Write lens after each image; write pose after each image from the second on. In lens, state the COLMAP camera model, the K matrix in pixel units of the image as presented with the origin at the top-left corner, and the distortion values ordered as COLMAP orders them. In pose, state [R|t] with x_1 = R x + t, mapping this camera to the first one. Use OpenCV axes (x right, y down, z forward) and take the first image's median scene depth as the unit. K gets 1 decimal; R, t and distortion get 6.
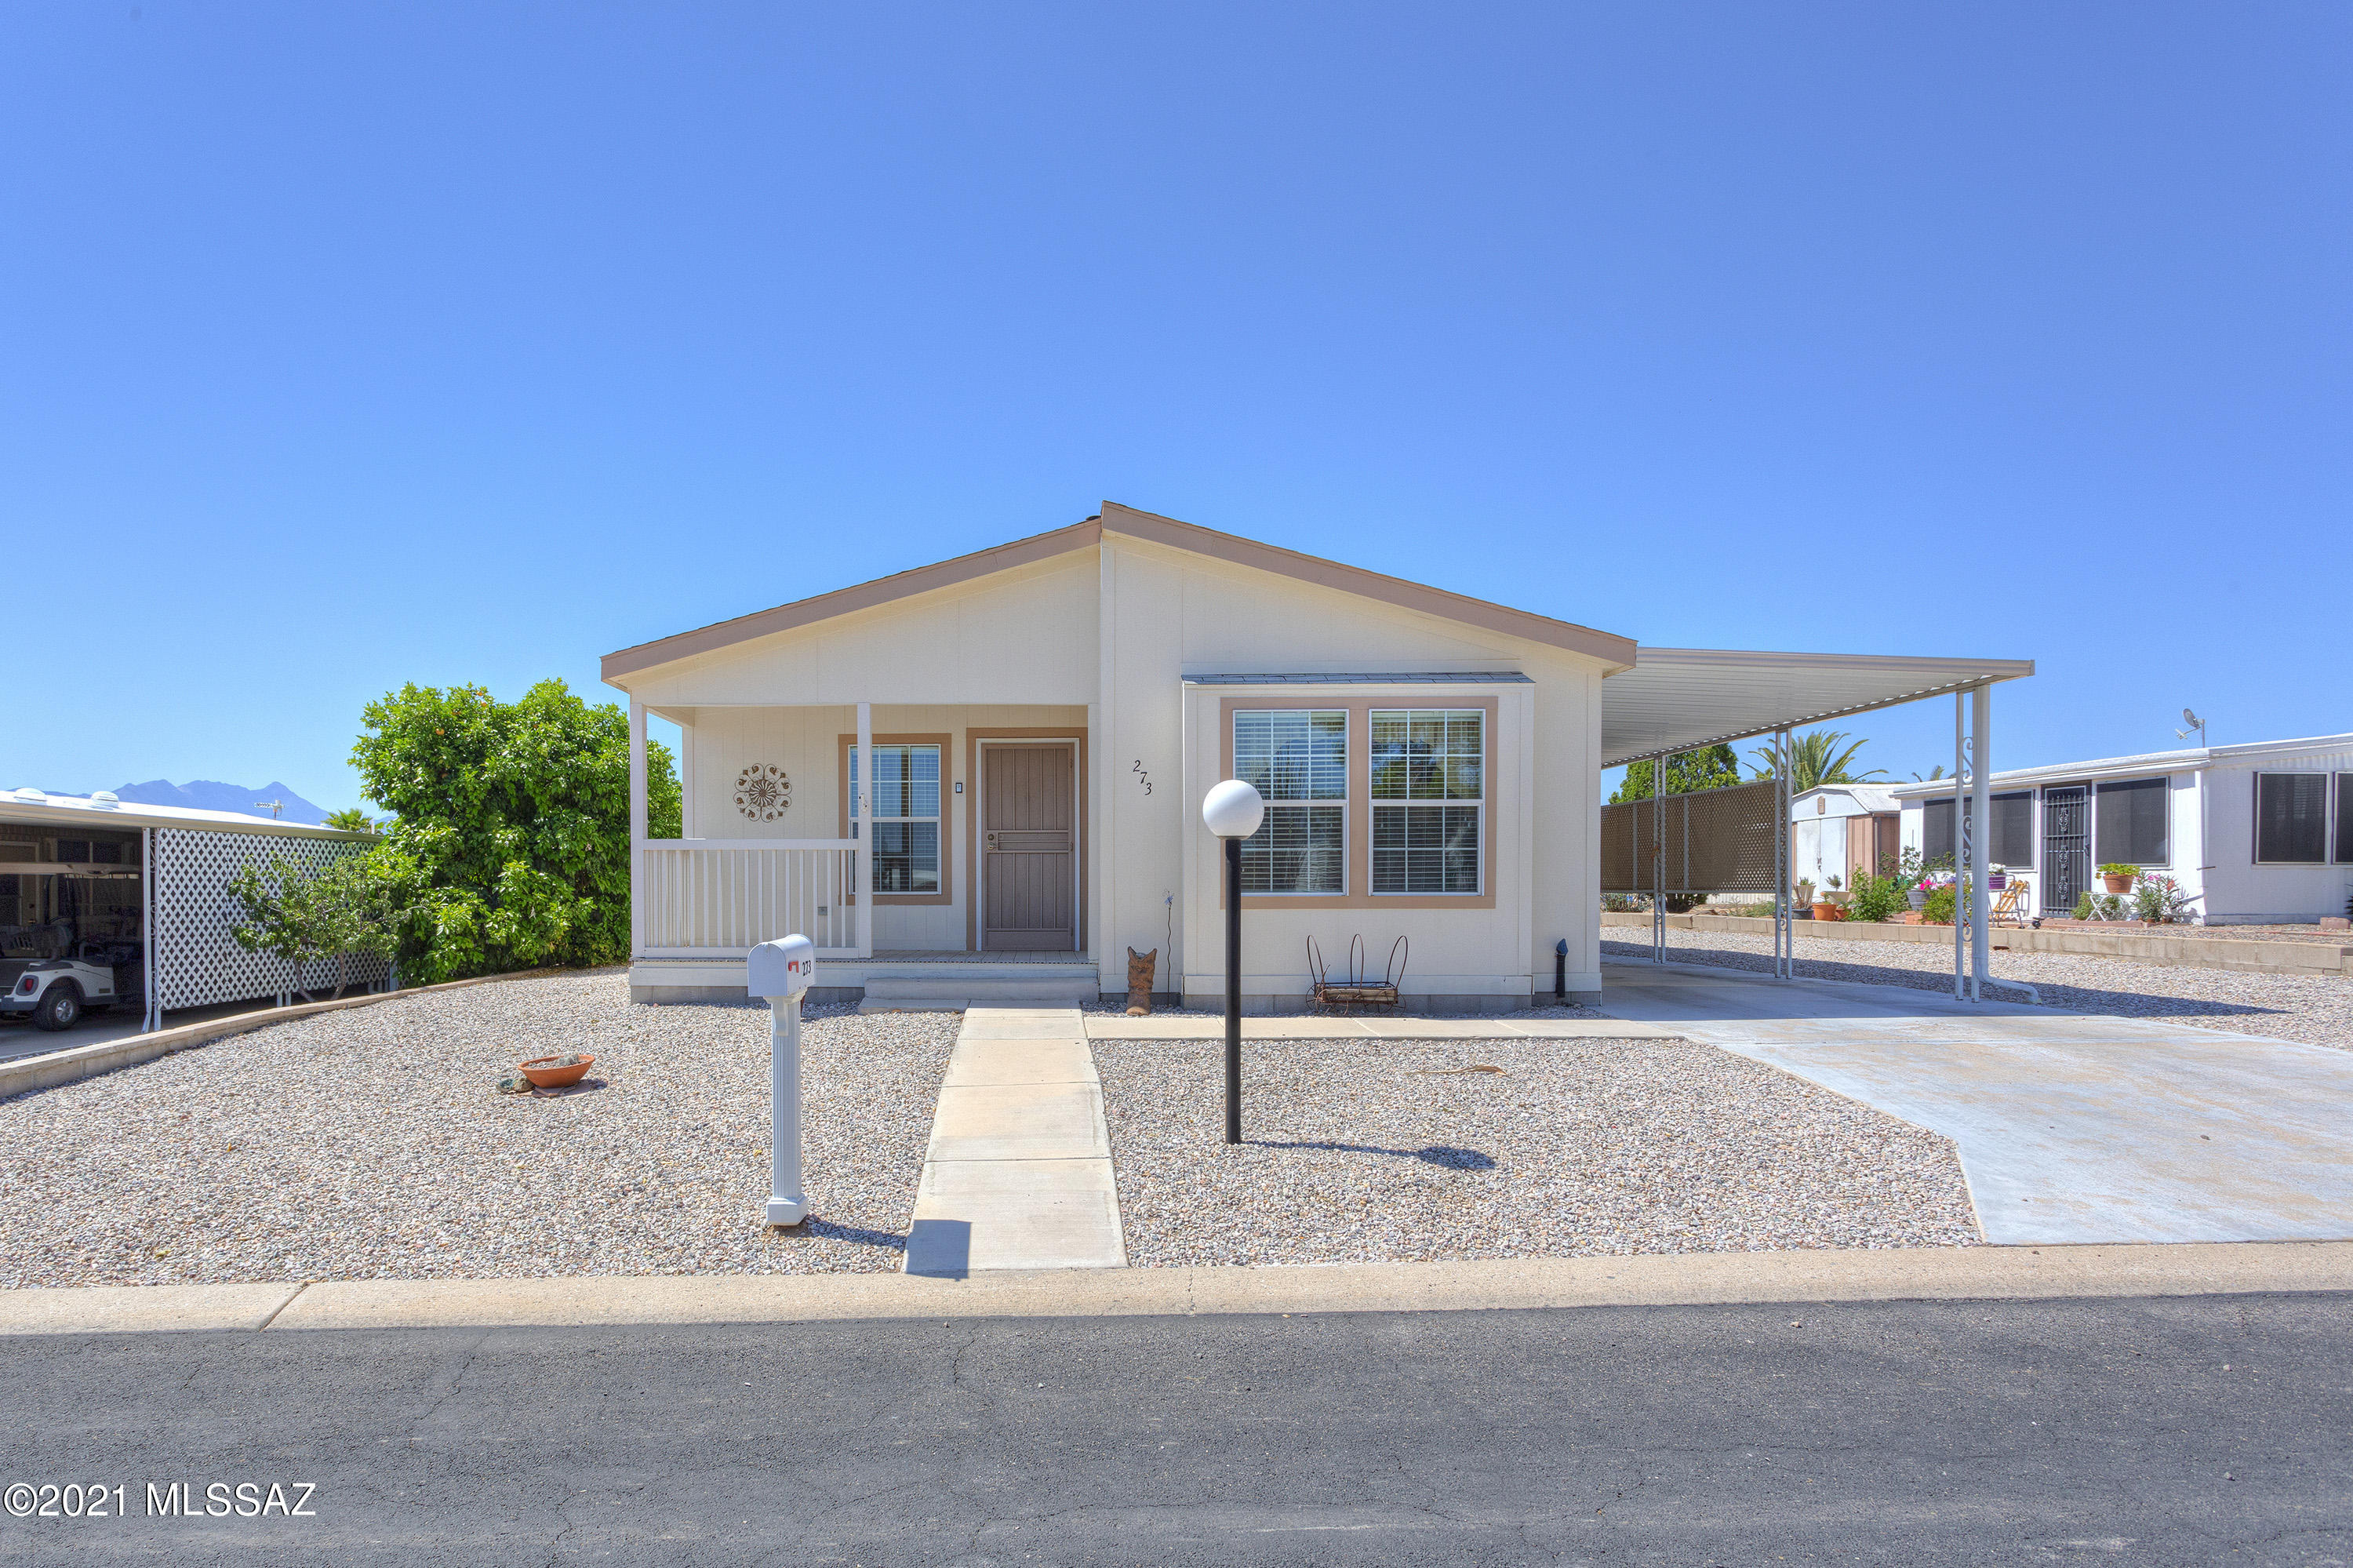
lens RADIAL K [[1223.7, 0, 1229.1], [0, 1223.7, 881.8], [0, 0, 1]] dist [0.002227, 0.001108]
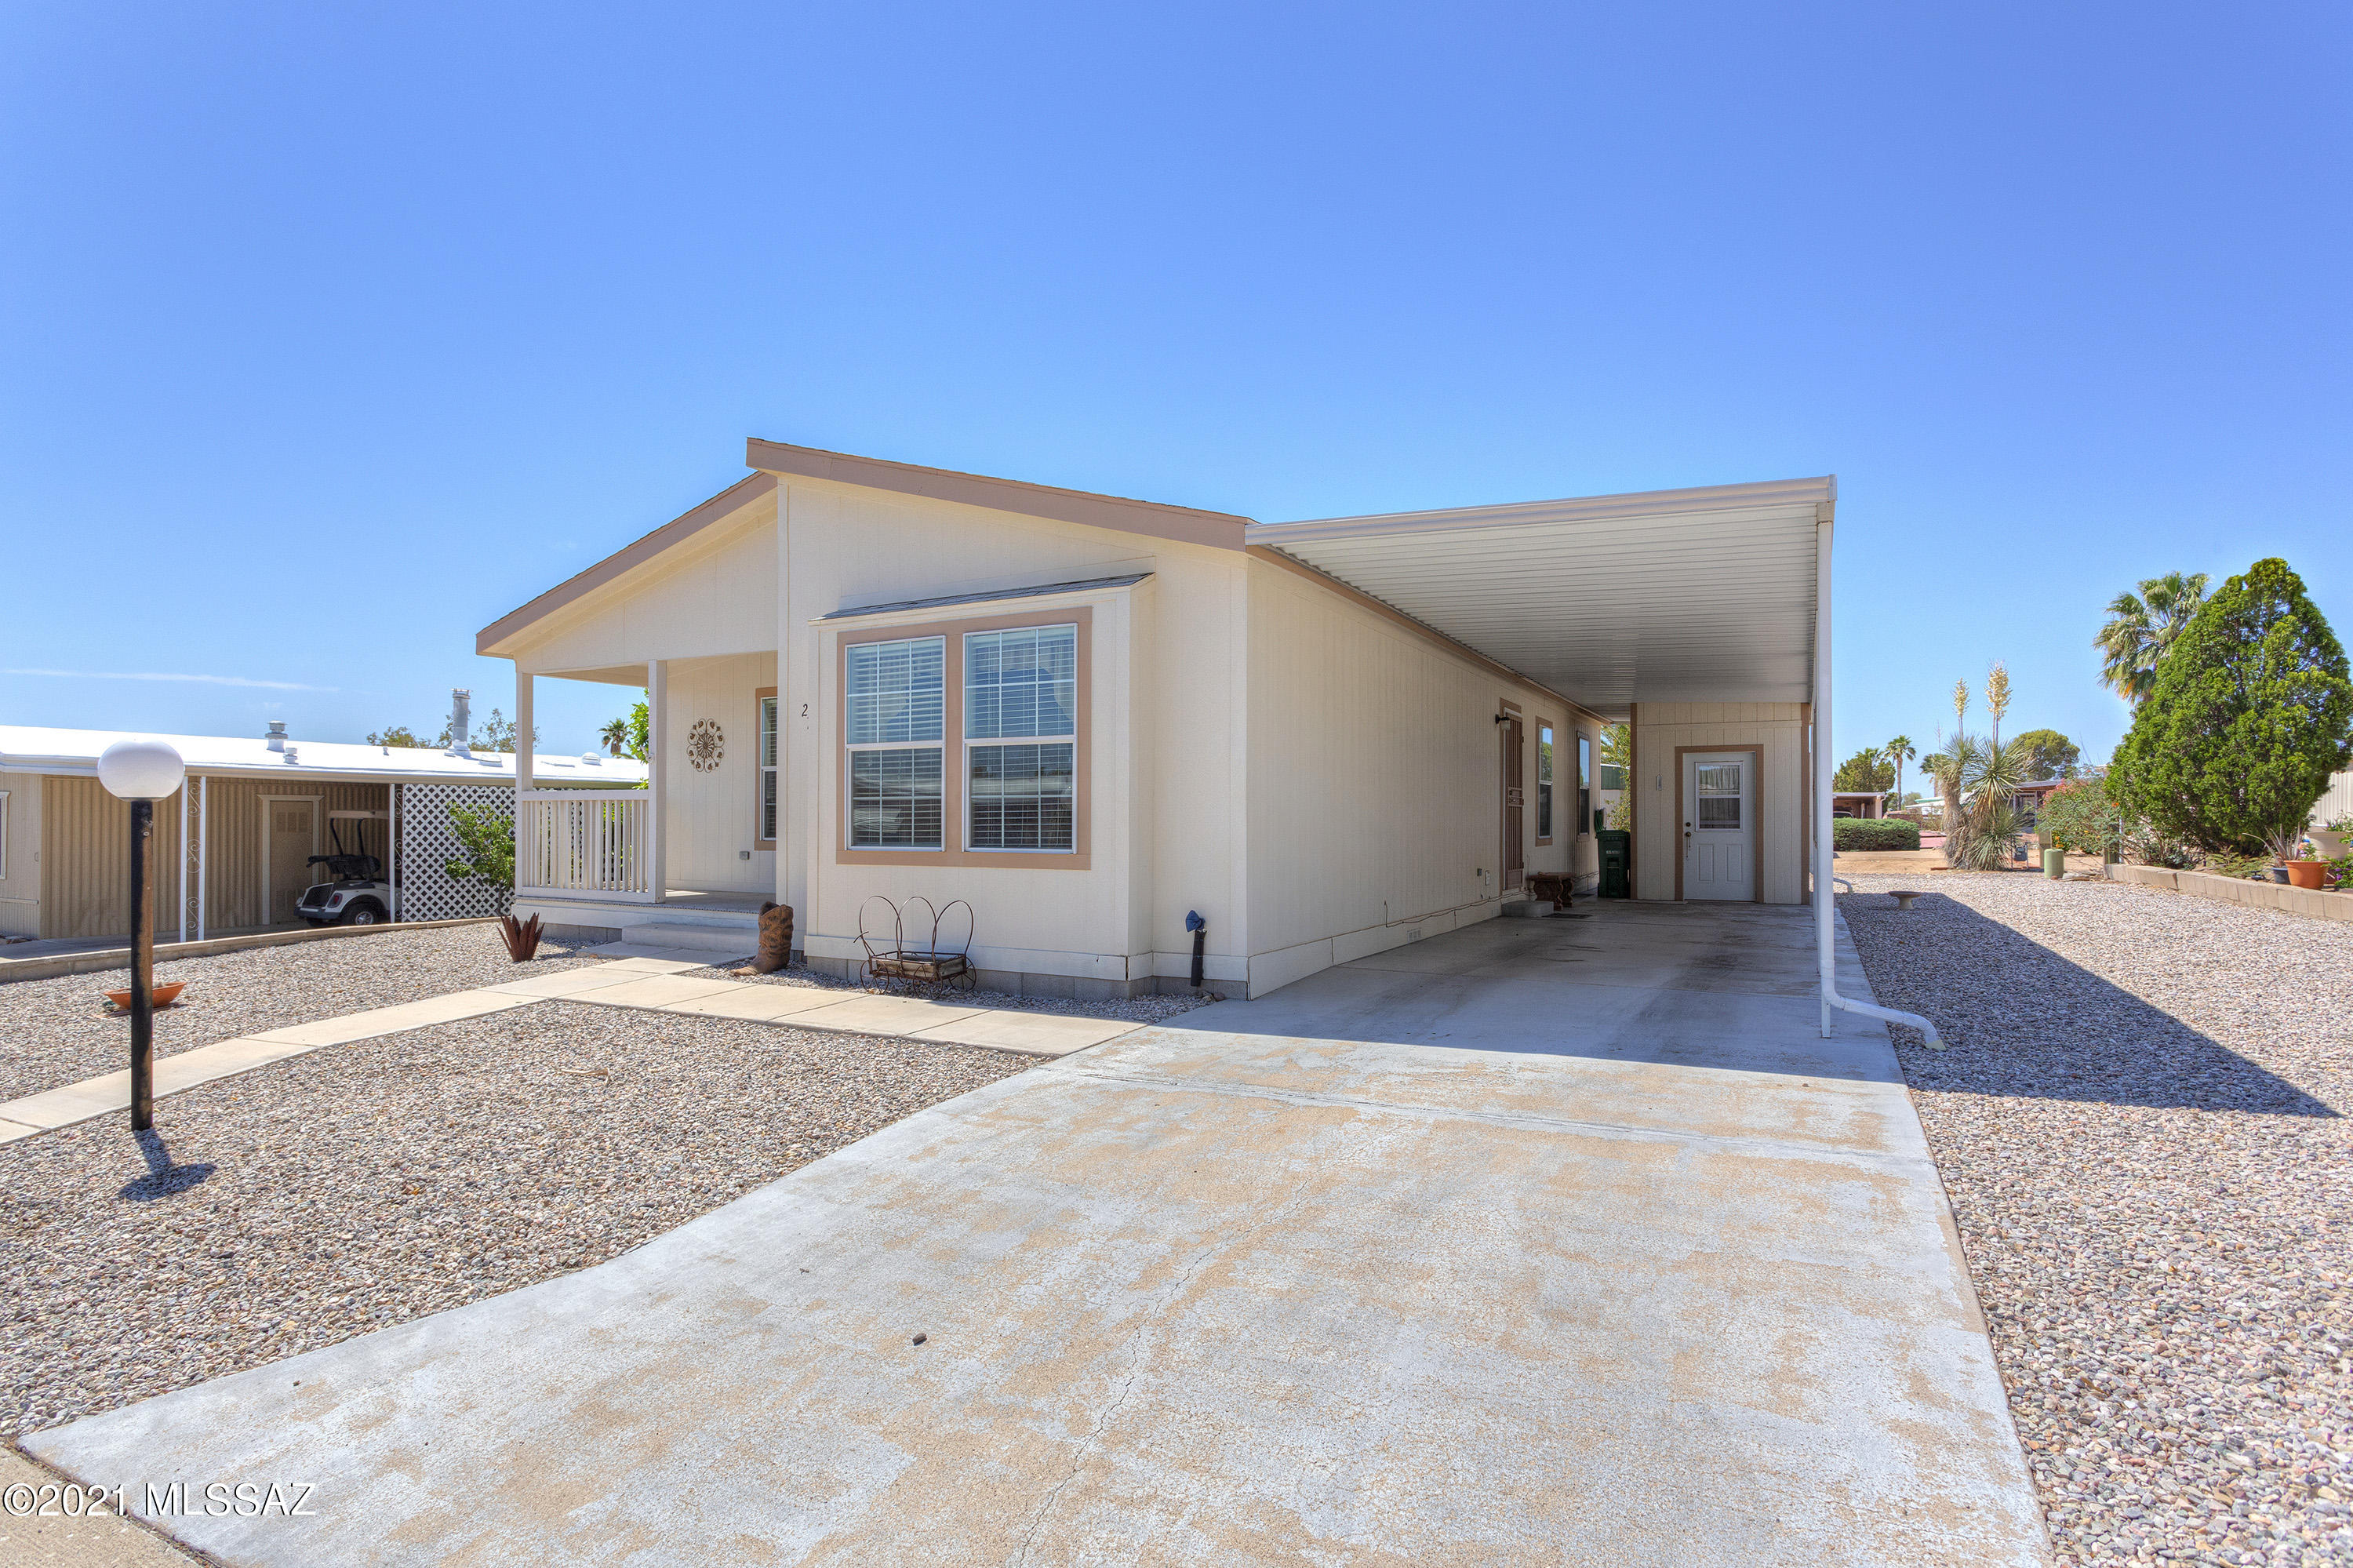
lens RADIAL K [[1223.7, 0, 1178.0], [0, 1223.7, 792.9], [0, 0, 1]] dist [0.002227, 0.001108]
pose [[0.879972, -0.008201, -0.474954, 0.636976], [-0.000780, 0.999825, -0.018709, -0.013496], [0.475025, 0.016834, 0.879812, 0.313532]]
